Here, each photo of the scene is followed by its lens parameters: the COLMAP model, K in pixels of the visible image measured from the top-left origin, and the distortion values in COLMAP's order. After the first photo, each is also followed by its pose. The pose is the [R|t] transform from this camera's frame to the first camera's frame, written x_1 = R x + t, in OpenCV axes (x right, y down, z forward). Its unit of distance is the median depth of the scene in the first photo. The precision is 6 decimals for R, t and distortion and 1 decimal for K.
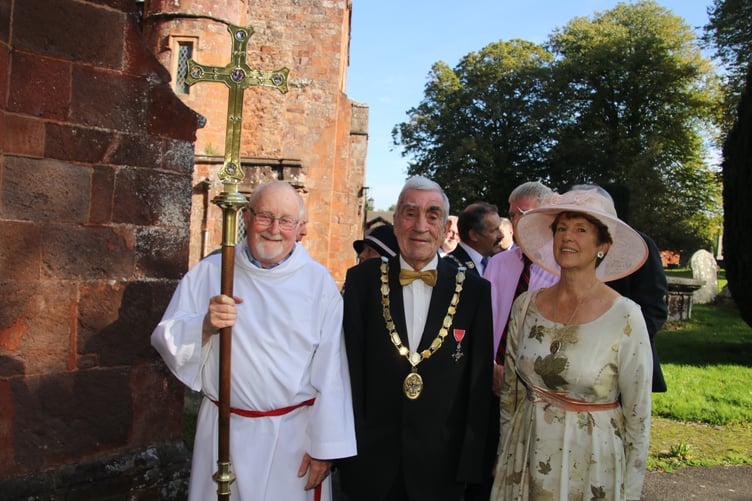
lens RADIAL K [[615.8, 0, 376.0], [0, 615.8, 250.5], [0, 0, 1]] dist [-0.111319, 0.016137]
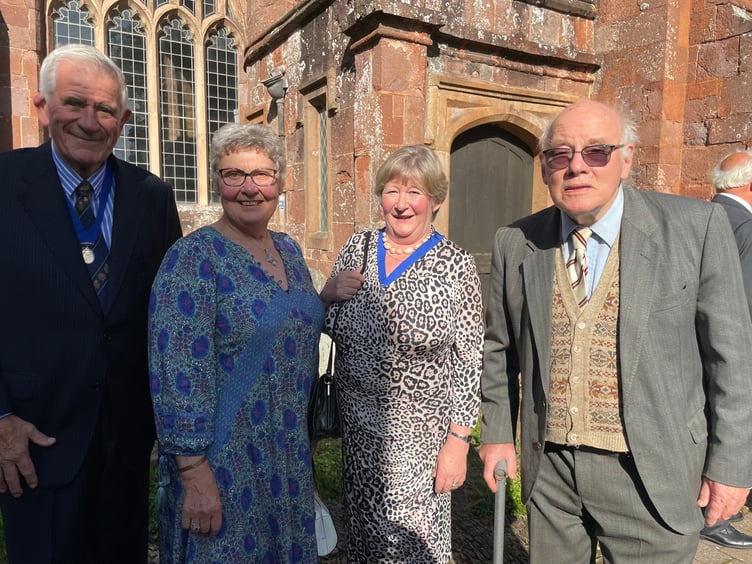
lens RADIAL K [[568.0, 0, 375.1], [0, 568.0, 290.5], [0, 0, 1]] dist [0.079480, -0.105922]
pose [[0.491364, 0.044111, -0.869837, 0.308049], [-0.007457, 0.998893, 0.046444, 0.047998], [0.870922, -0.016334, 0.491149, 1.888686]]
